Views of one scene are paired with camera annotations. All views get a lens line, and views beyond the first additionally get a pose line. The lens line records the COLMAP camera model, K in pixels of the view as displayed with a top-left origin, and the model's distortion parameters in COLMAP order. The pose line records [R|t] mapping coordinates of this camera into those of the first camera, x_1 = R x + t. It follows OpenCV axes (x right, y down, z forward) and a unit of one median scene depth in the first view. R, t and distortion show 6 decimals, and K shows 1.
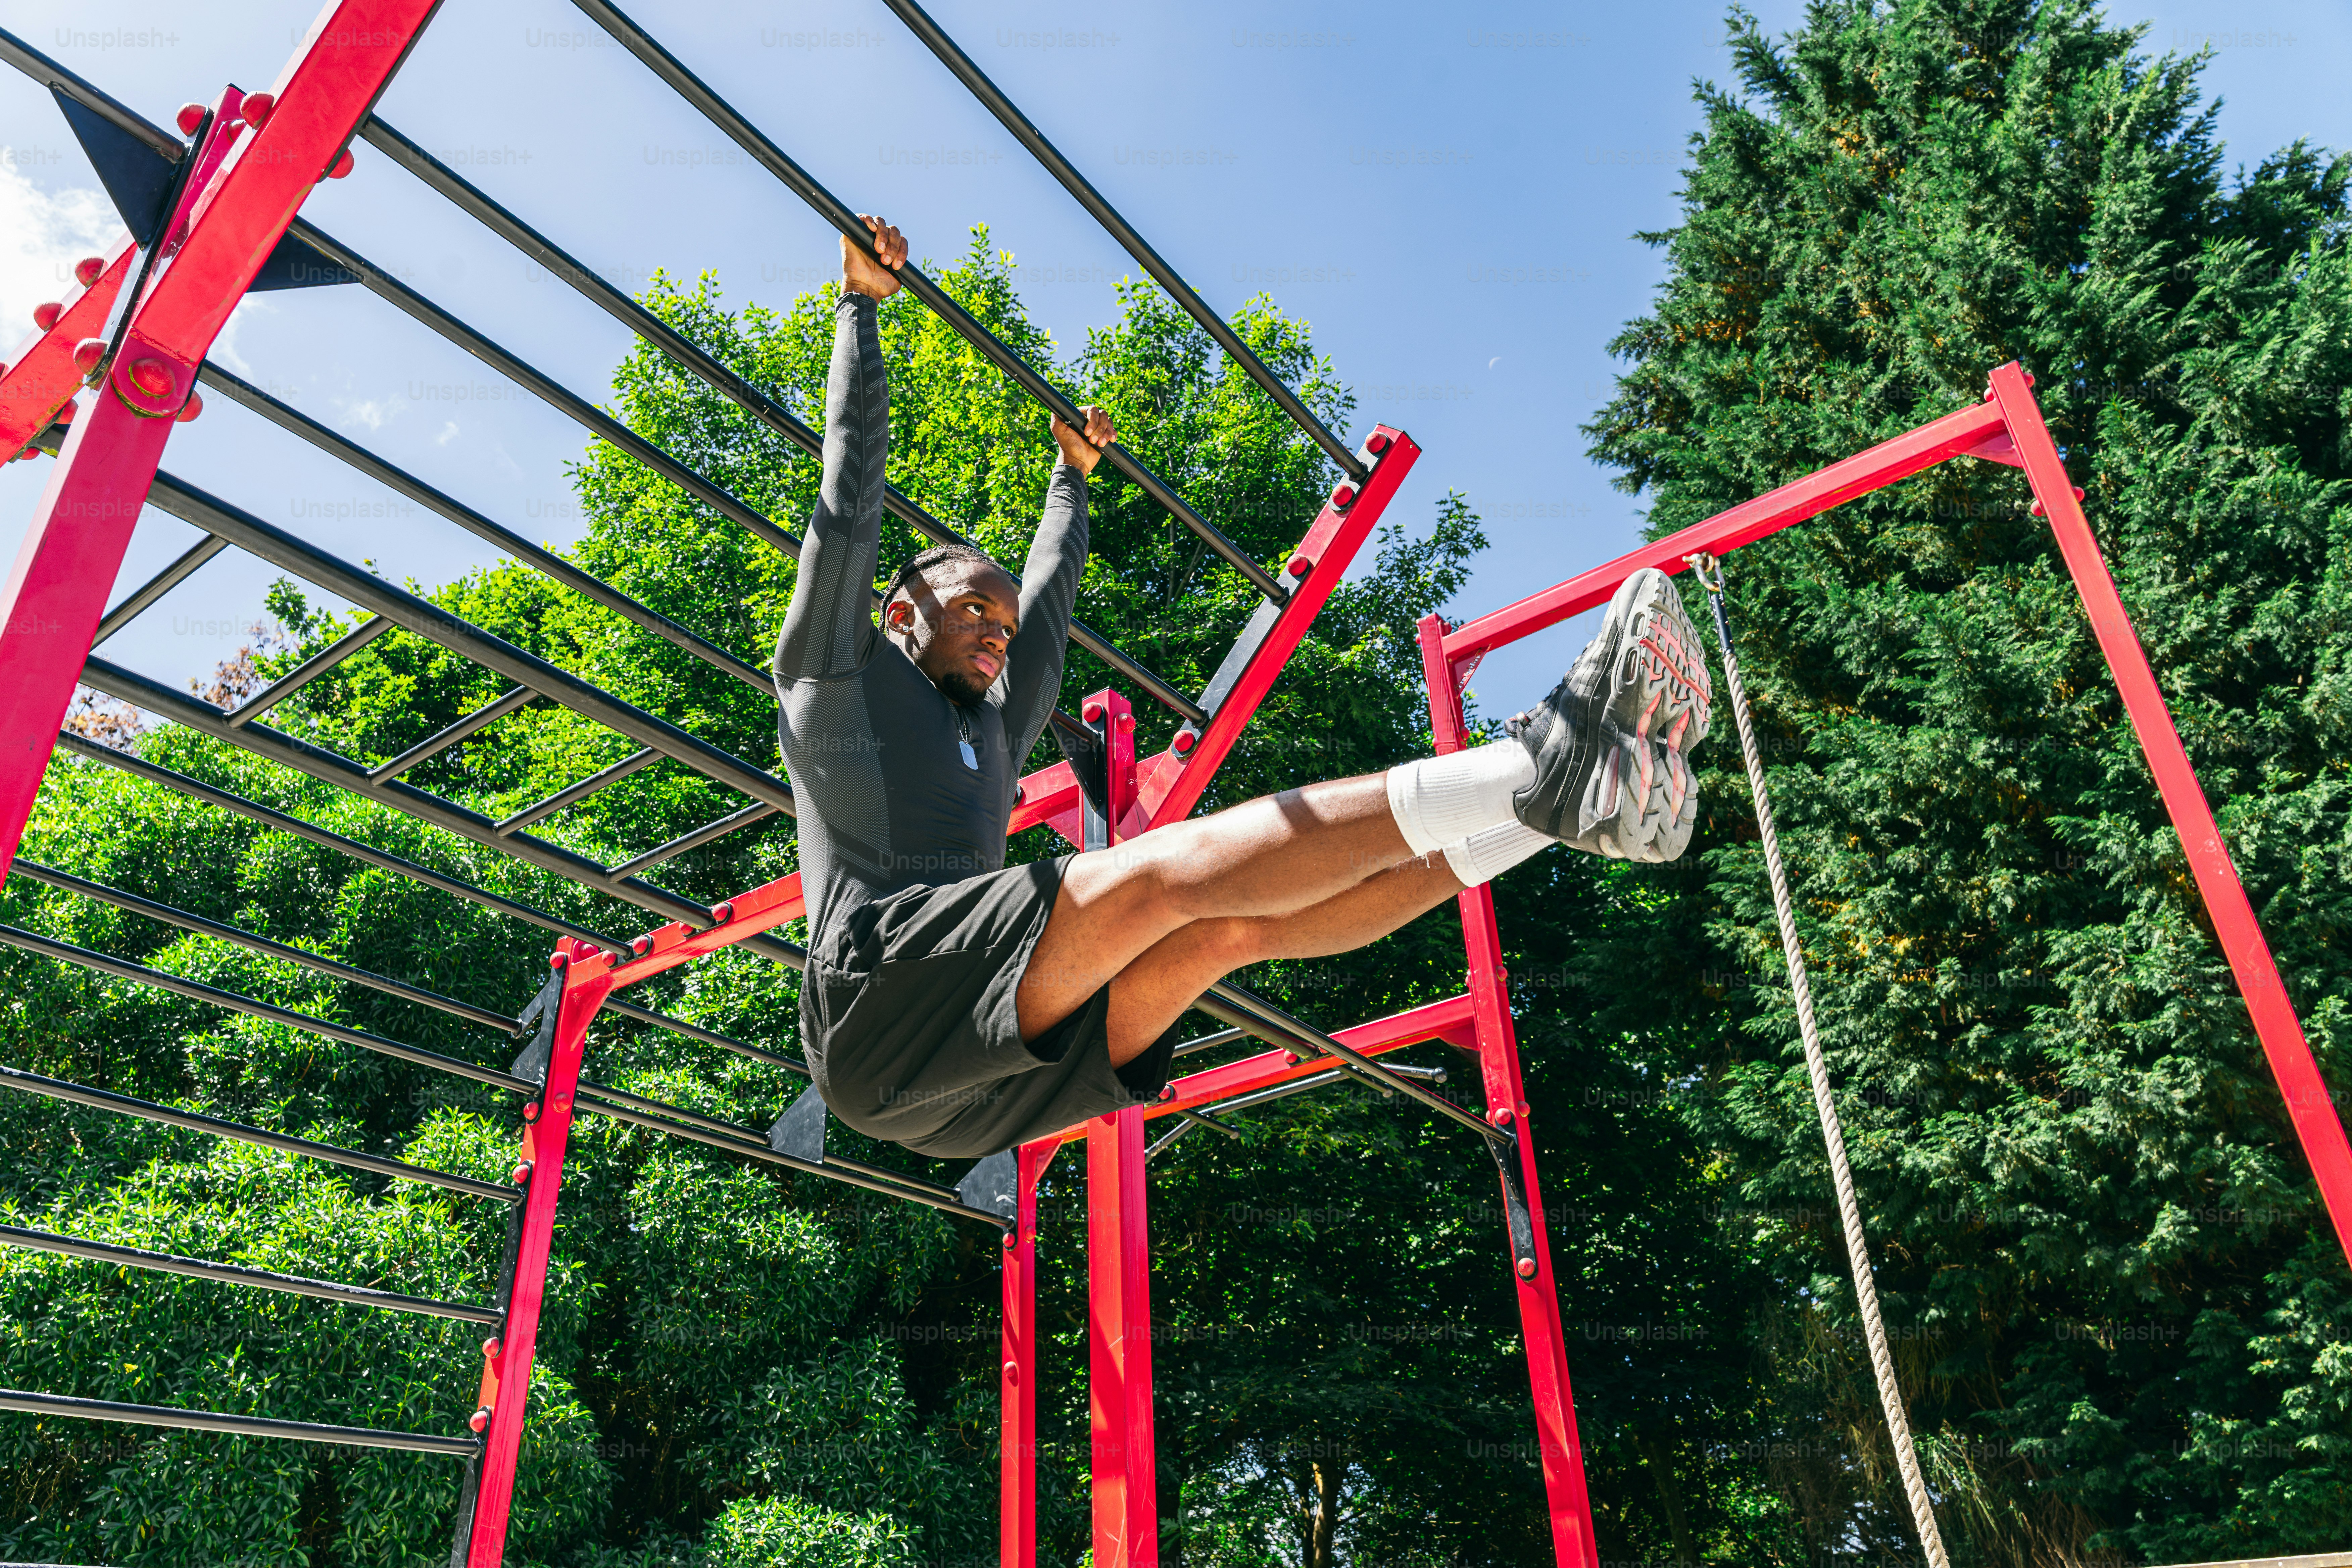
lens RADIAL K [[1547.6, 0, 1188.6], [0, 1547.6, 785.8], [0, 0, 1]] dist [-0.011527, -0.005305]
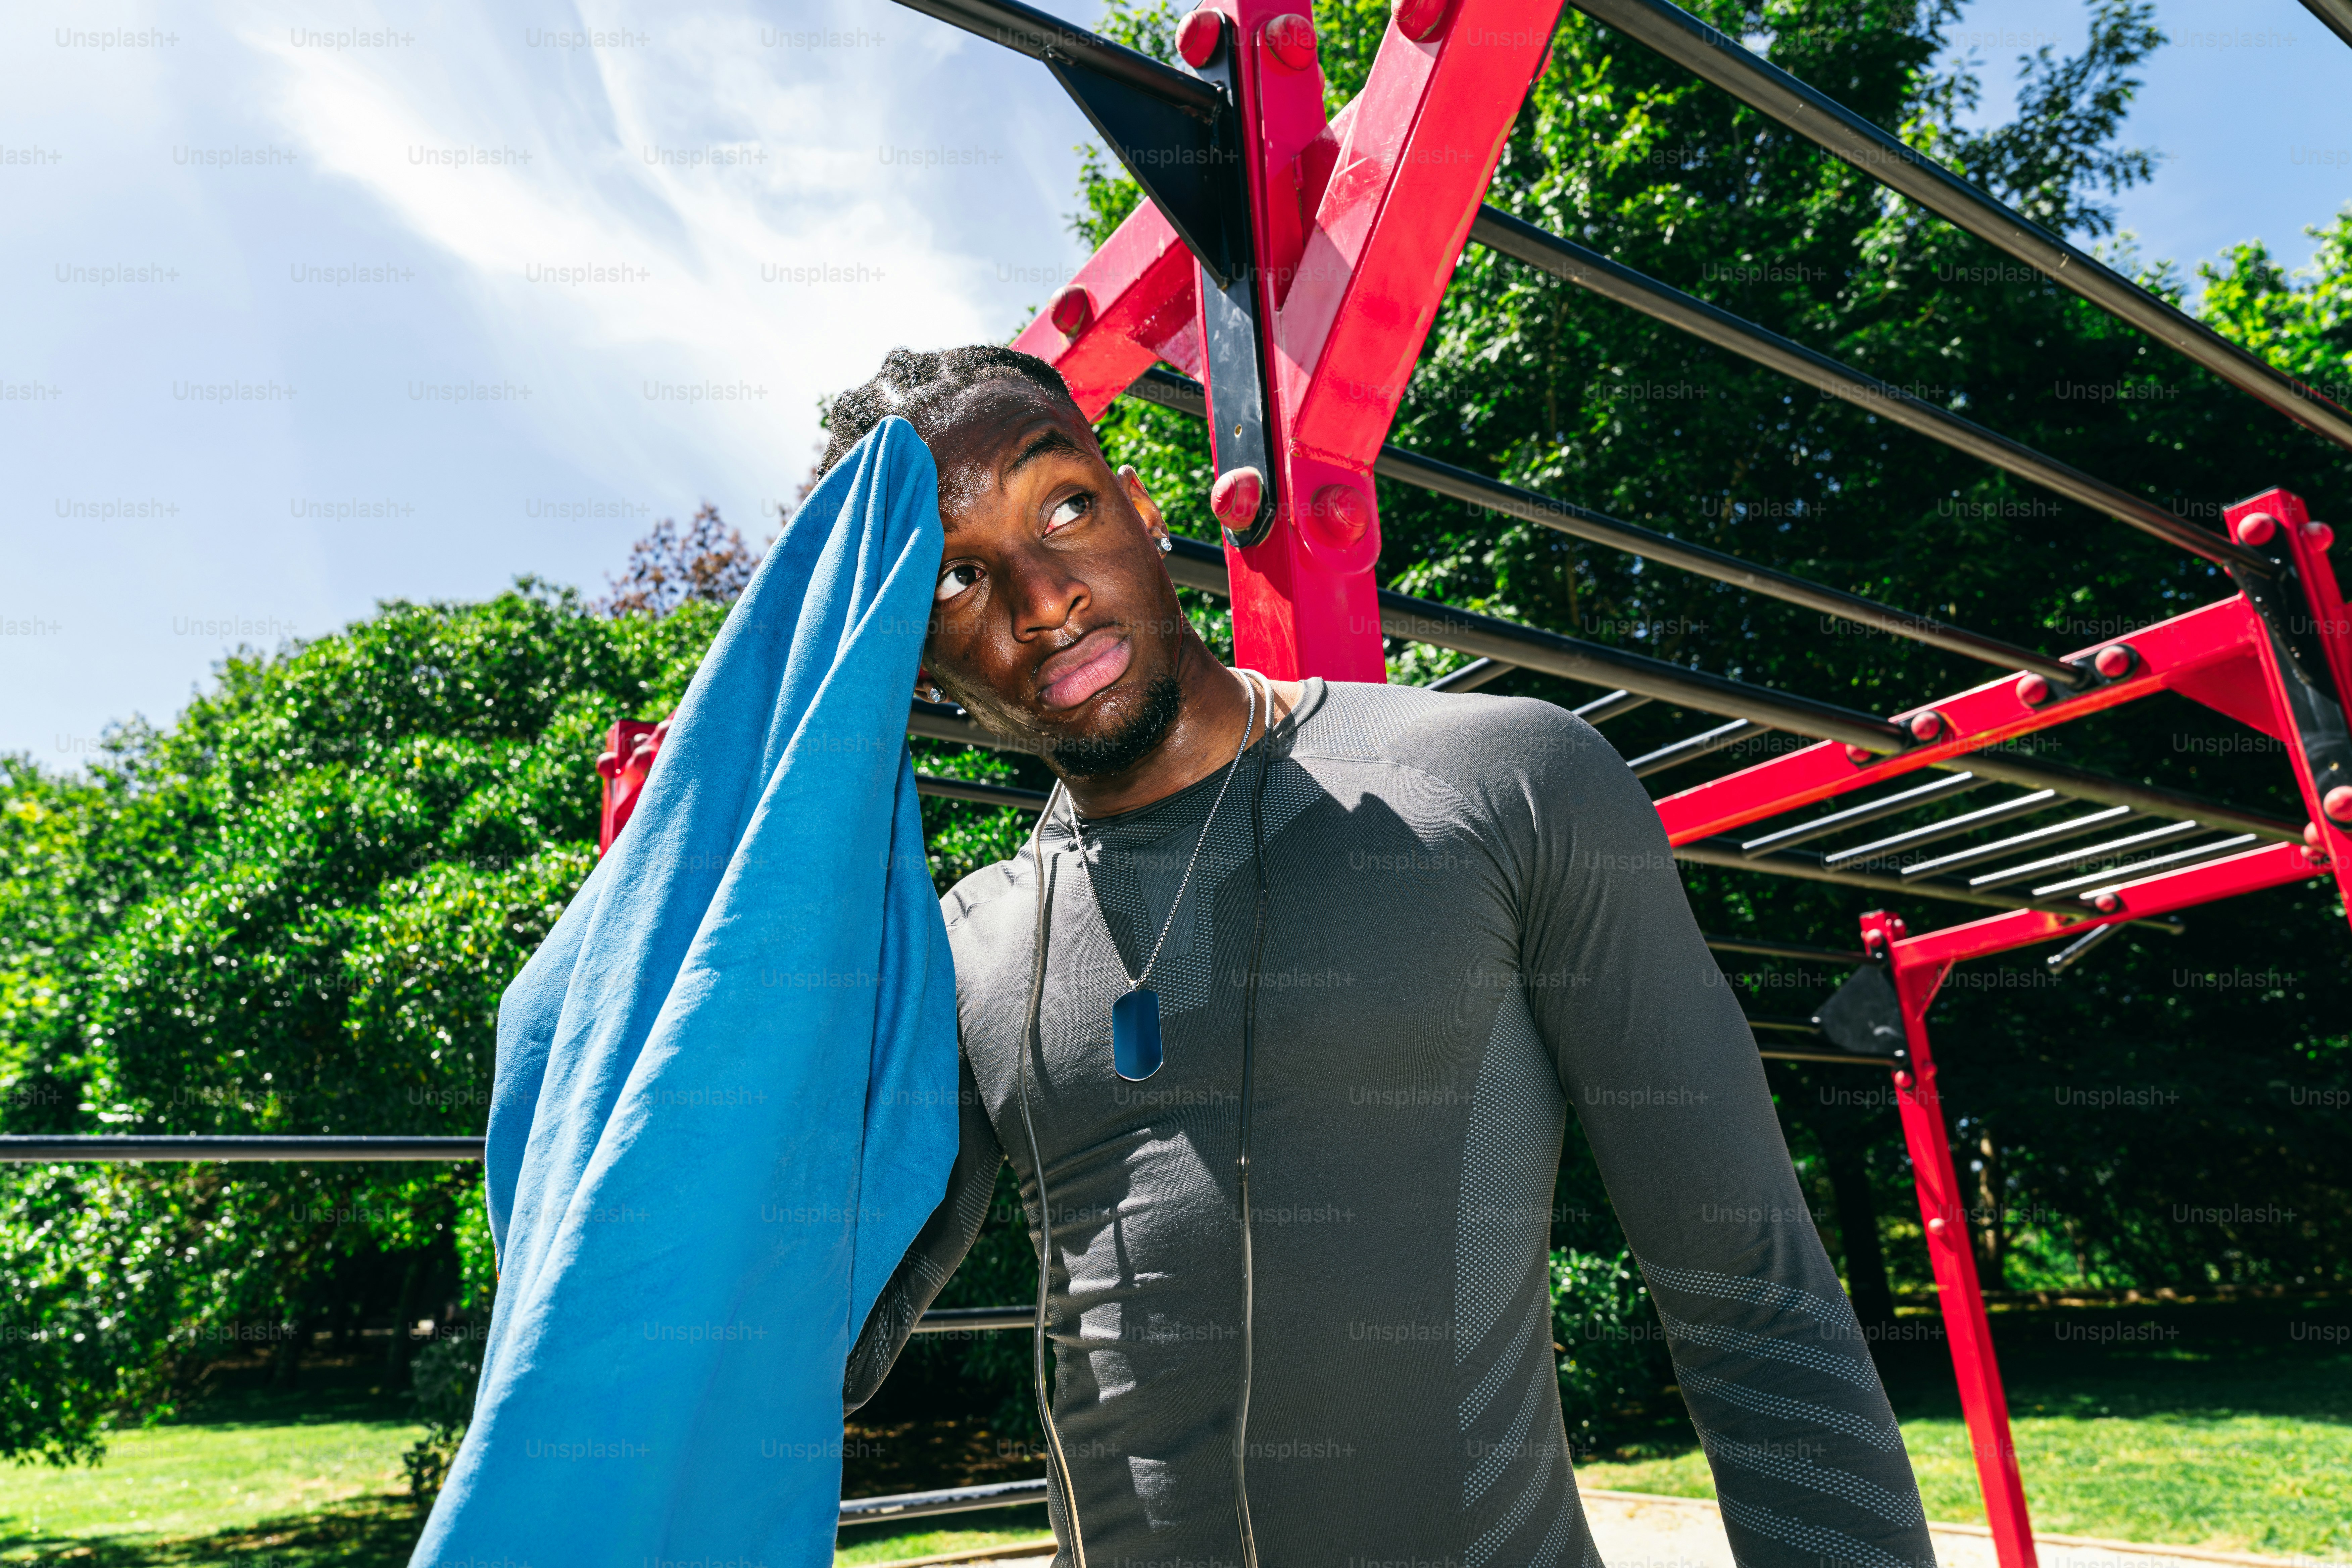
lens RADIAL K [[1536.8, 0, 1170.7], [0, 1536.8, 793.9], [0, 0, 1]] dist [-0.007527, -0.004528]
pose [[0.932817, -0.126791, -0.337307, -0.085744], [0.198802, 0.961789, 0.188256, -0.045814], [0.300549, -0.242666, 0.922379, 0.057325]]
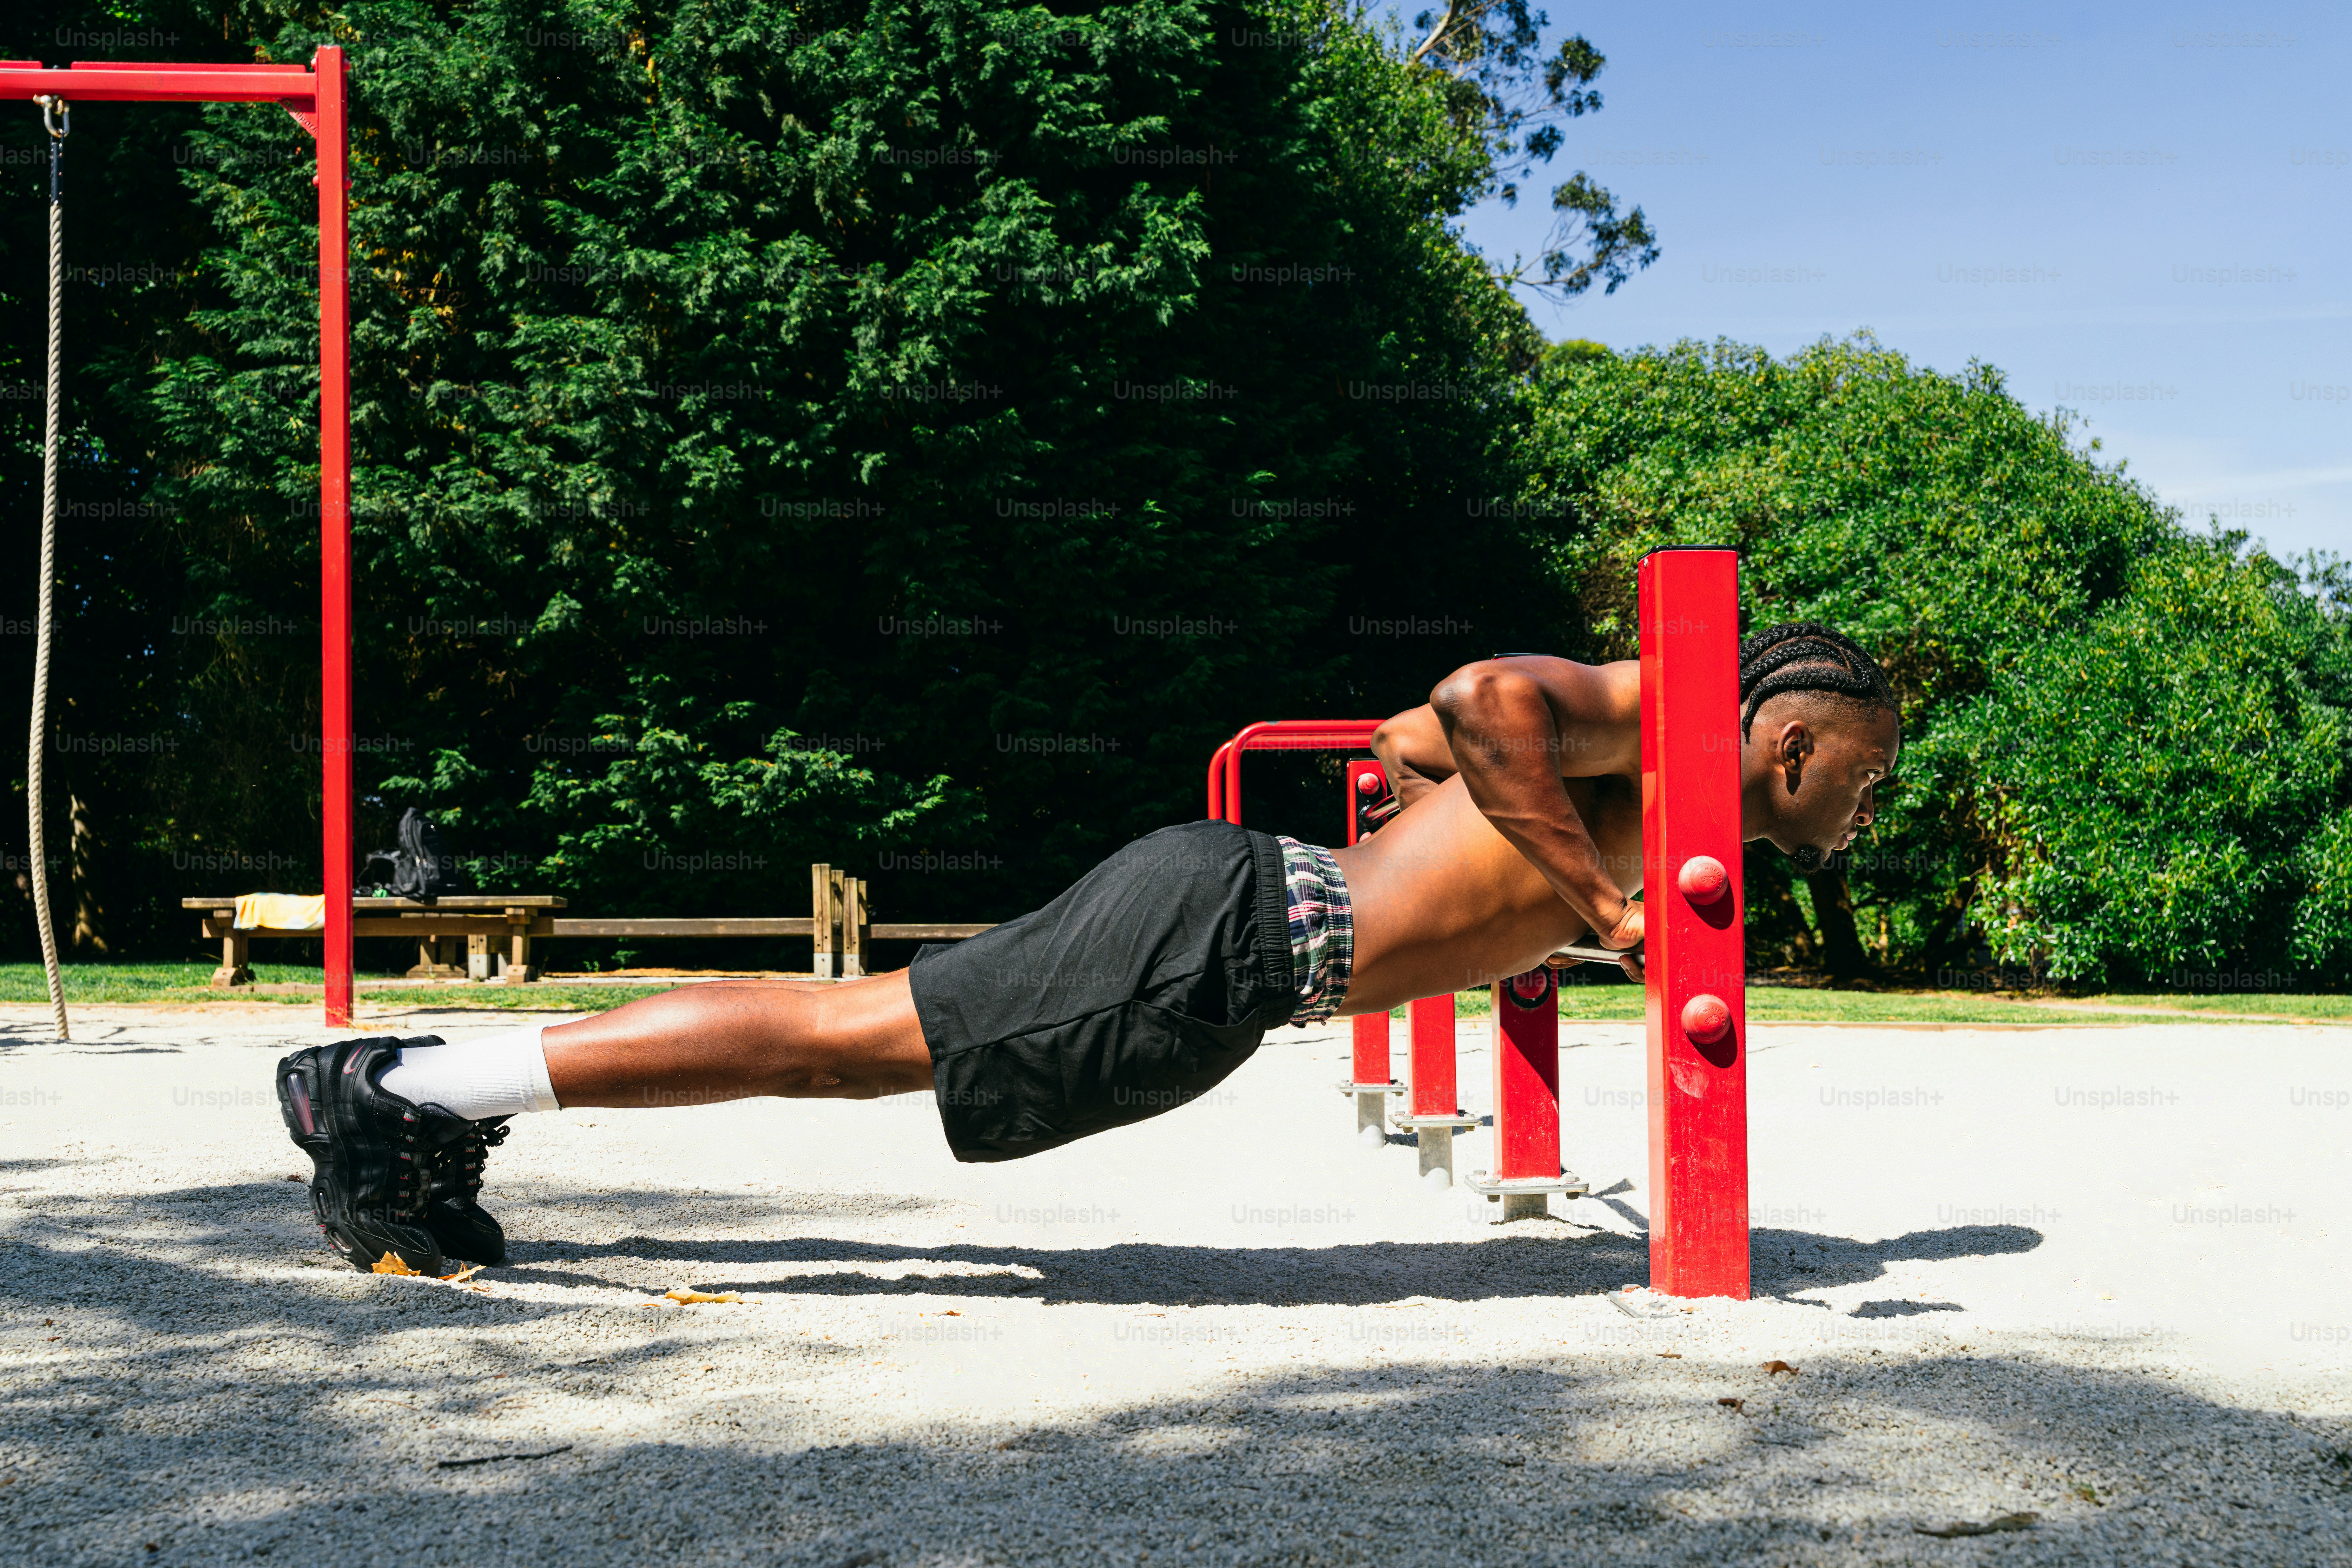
lens RADIAL K [[2451.0, 0, 1340.8], [0, 2451.0, 928.5], [0, 0, 1]] dist [0.002760, 0.002993]
pose [[0.744158, 0.042178, 0.666670, -0.065195], [-0.354961, 0.870413, 0.341150, -0.247022], [-0.565890, -0.490512, 0.662697, -0.453341]]
